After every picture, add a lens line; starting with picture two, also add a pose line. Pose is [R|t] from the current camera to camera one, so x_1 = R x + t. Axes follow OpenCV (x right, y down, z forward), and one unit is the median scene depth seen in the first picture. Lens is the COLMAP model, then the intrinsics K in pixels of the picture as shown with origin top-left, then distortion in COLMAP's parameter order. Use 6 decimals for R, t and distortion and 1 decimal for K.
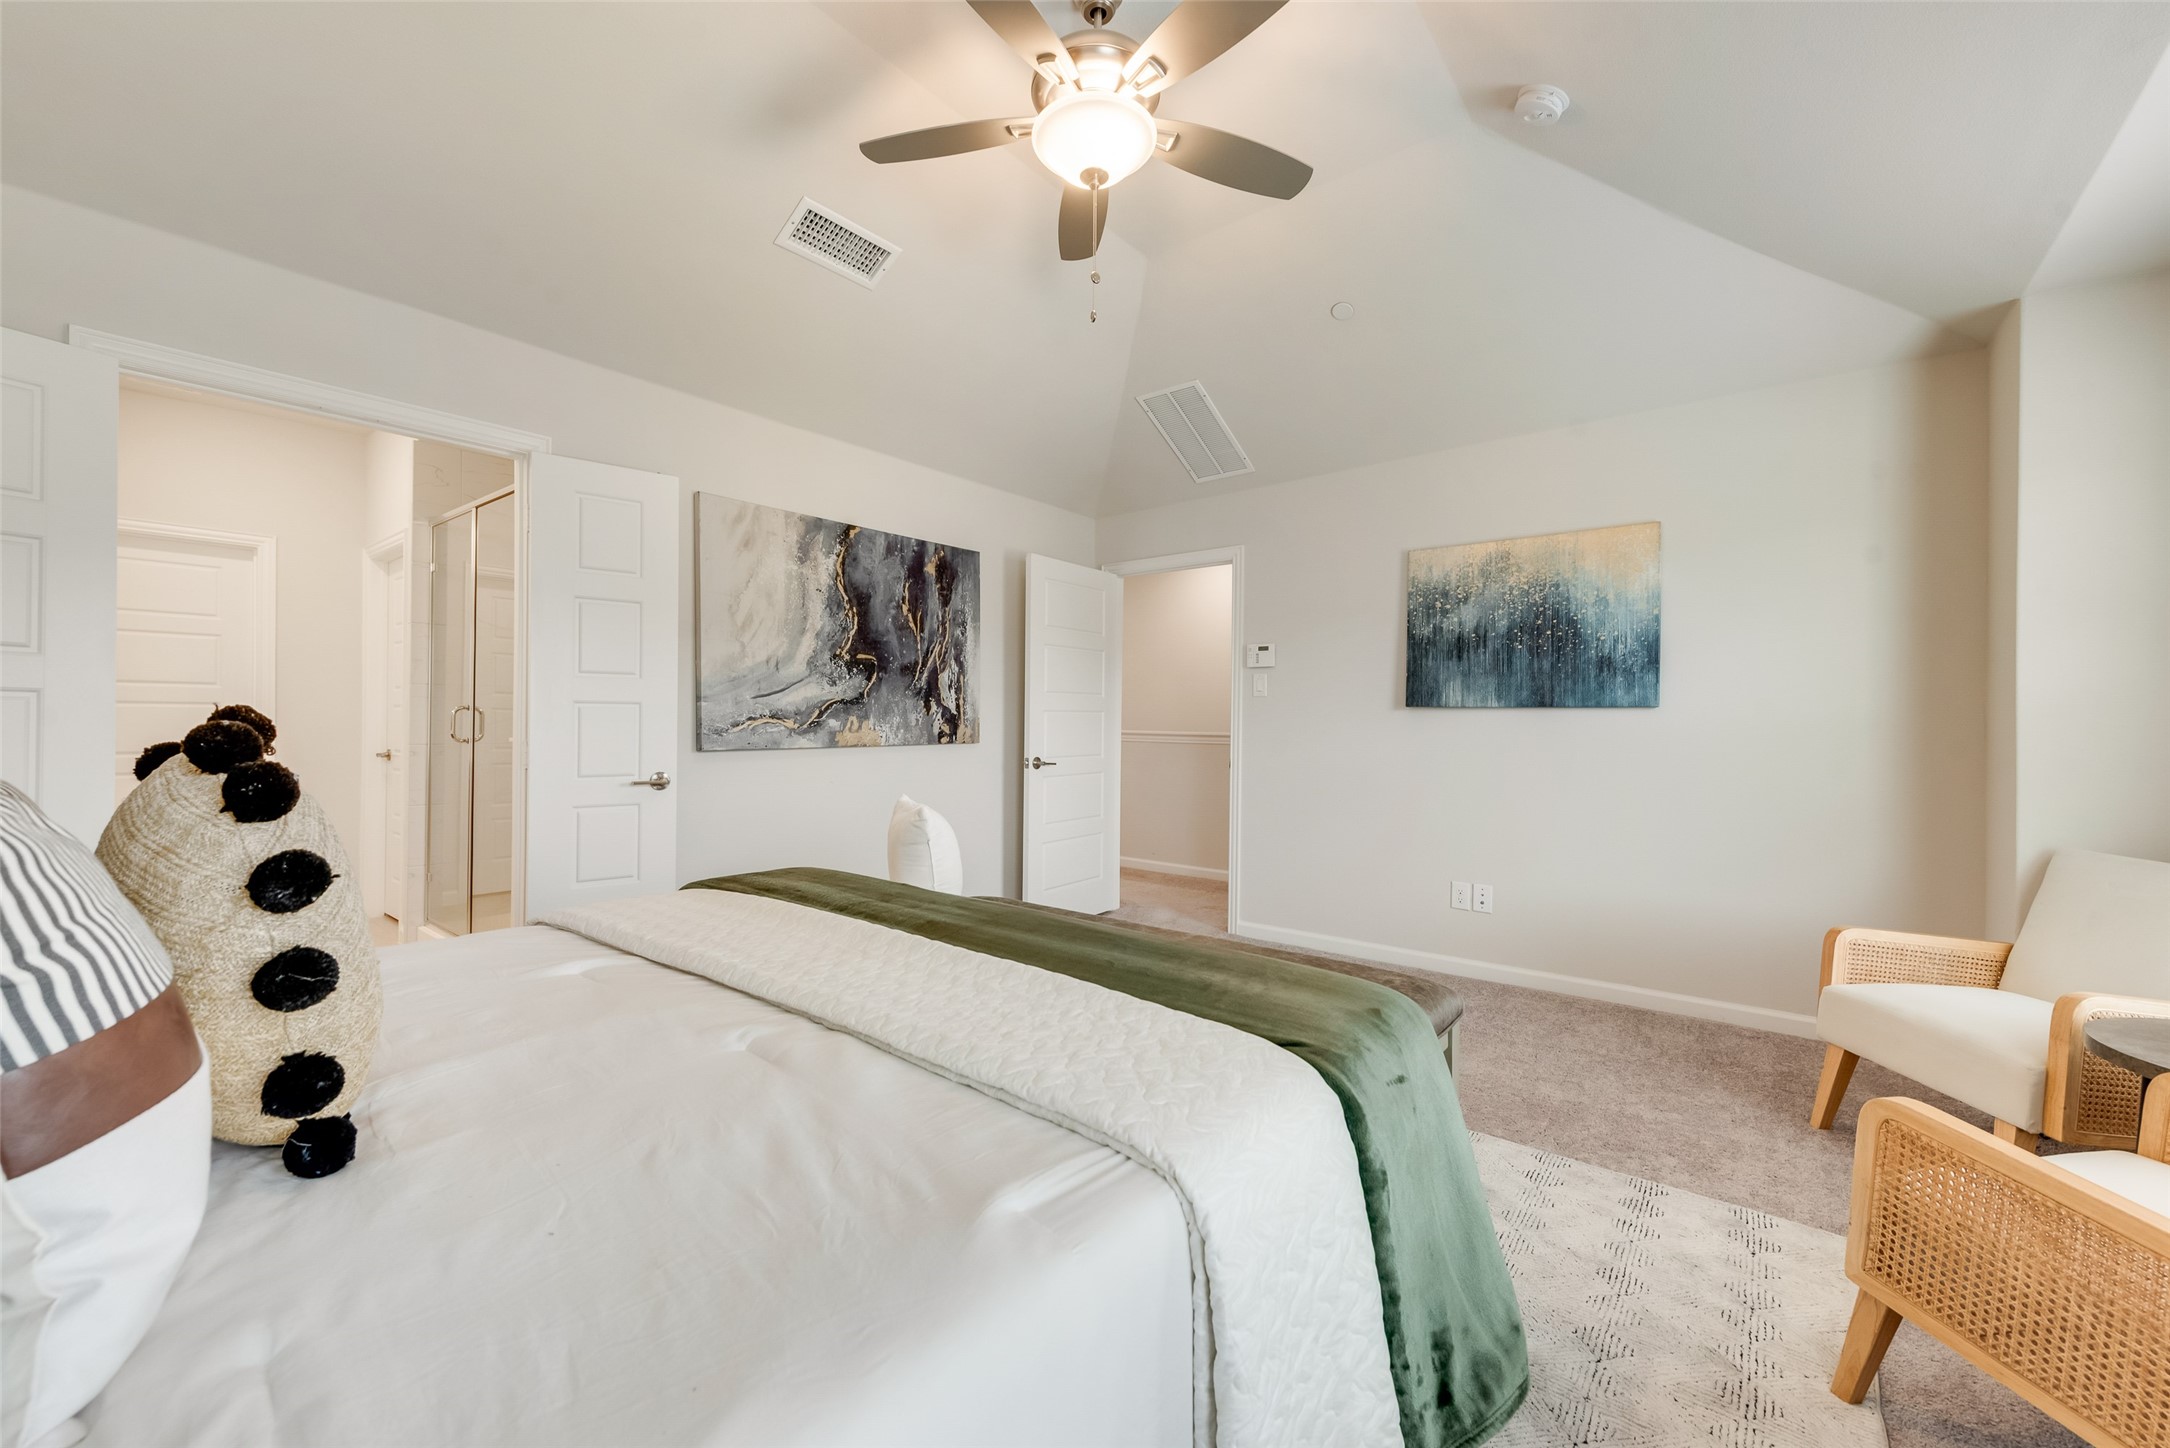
lens RADIAL K [[848.3, 0, 1090.0], [0, 848.3, 715.3], [0, 0, 1]] dist [0.005581, -0.001343]
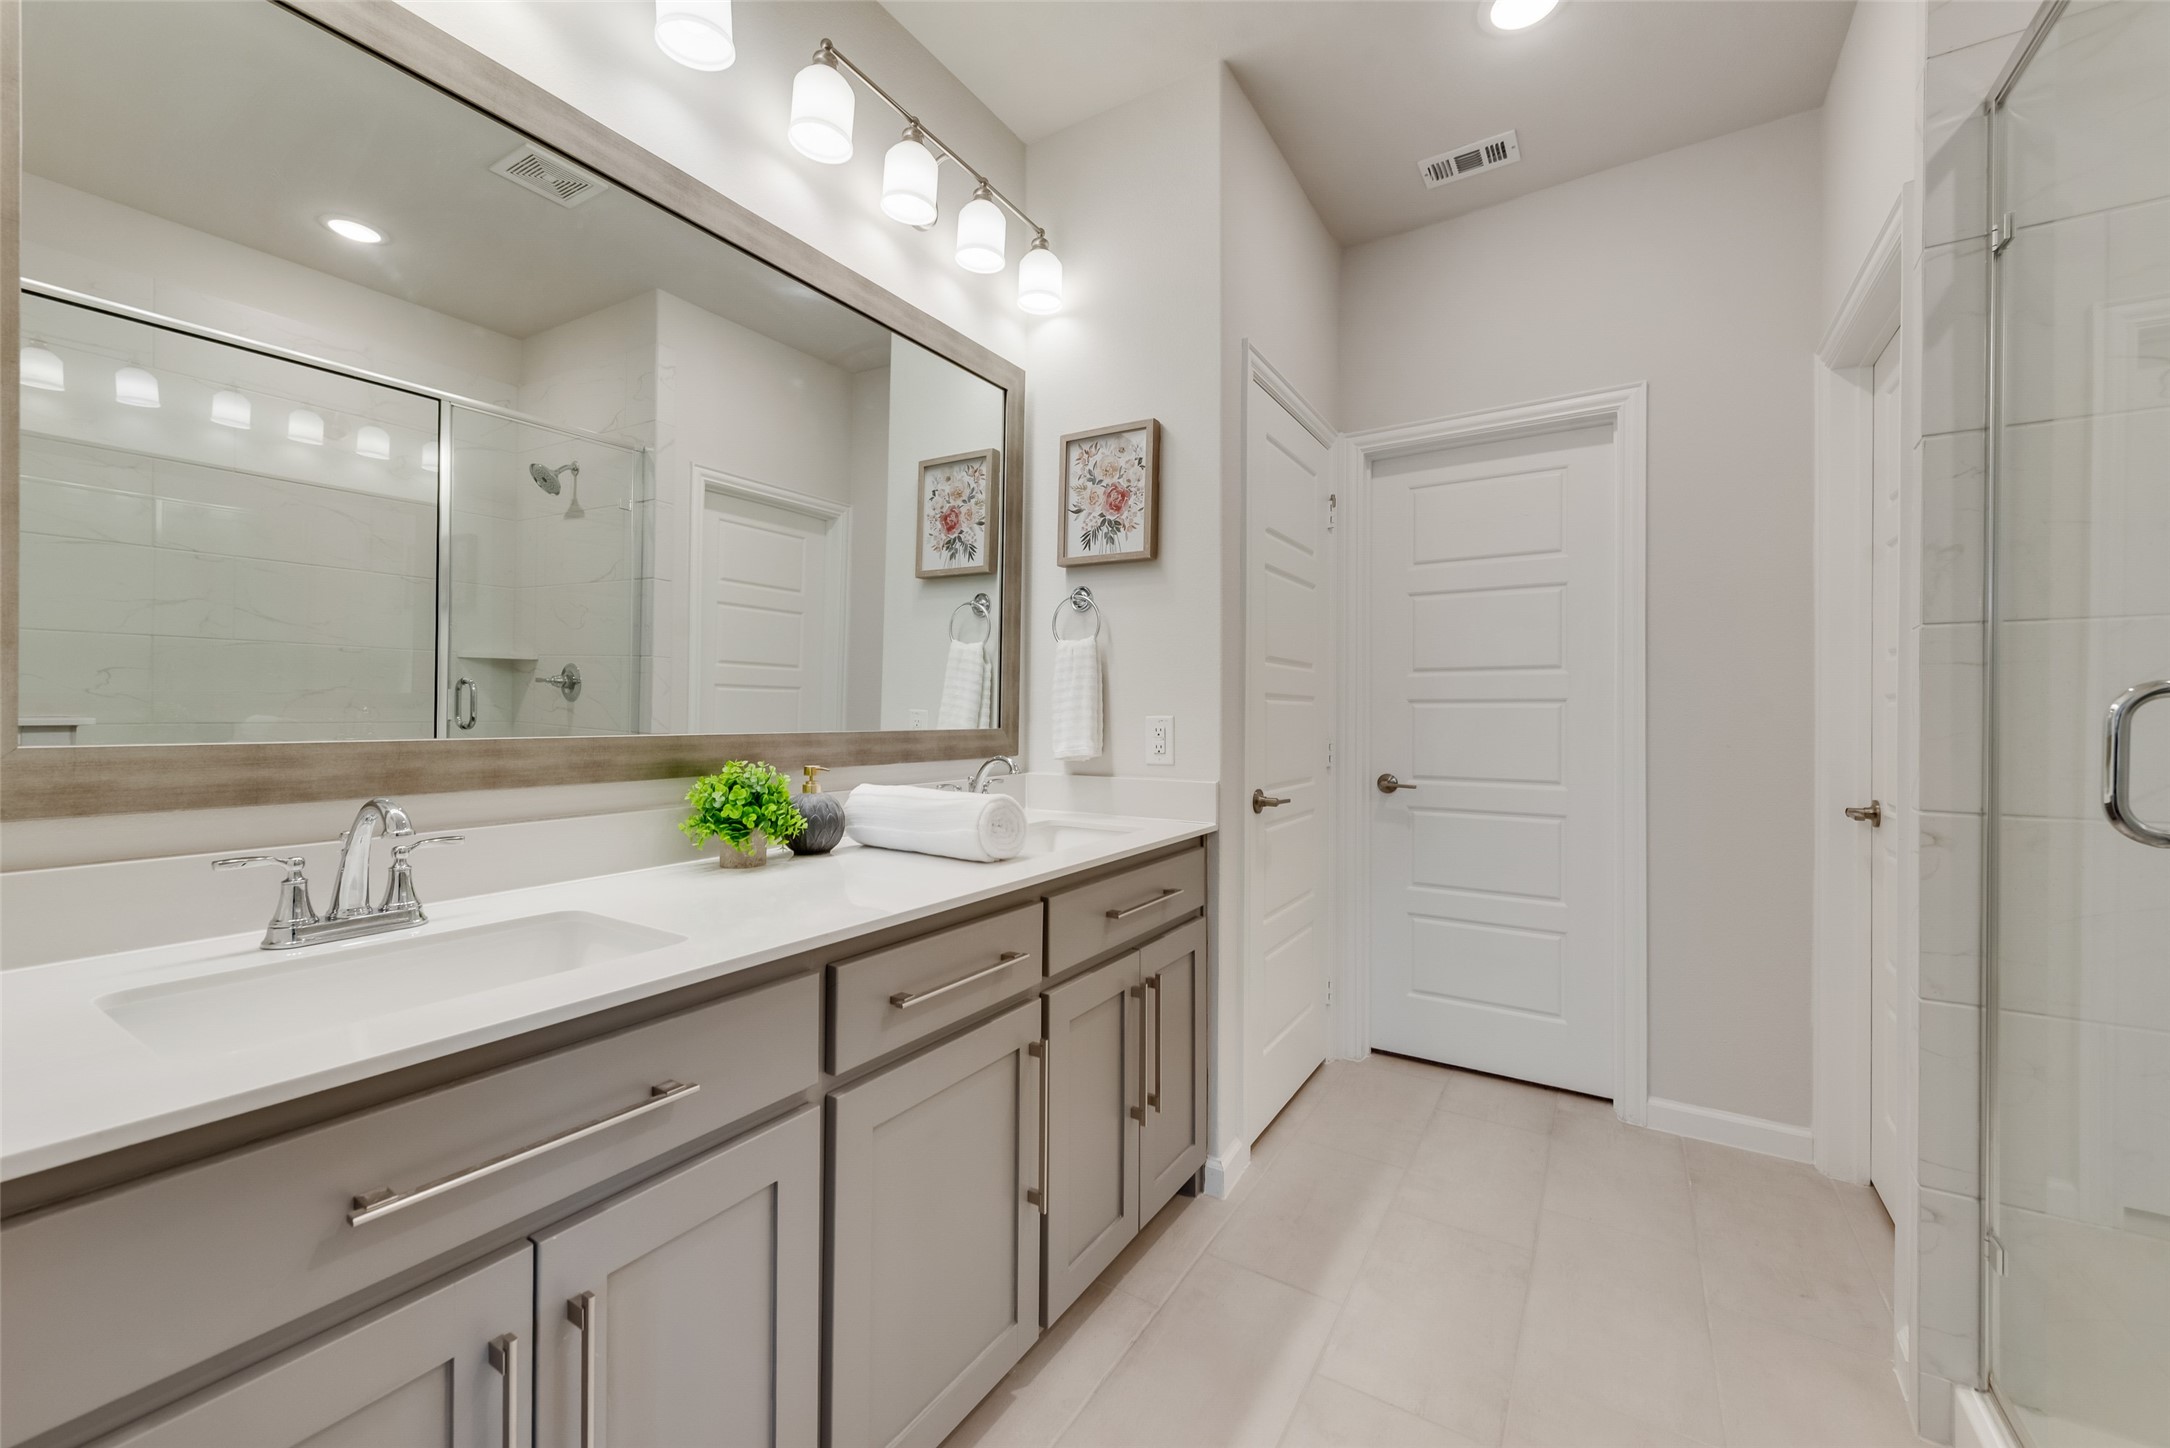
lens RADIAL K [[848.3, 0, 1088.3], [0, 848.3, 714.2], [0, 0, 1]] dist [0.005581, -0.001343]
pose [[0.109543, -0.004303, -0.993973, -0.459628], [-0.002264, 0.999987, -0.004579, -0.001926], [0.993980, 0.002752, 0.109531, 0.583853]]
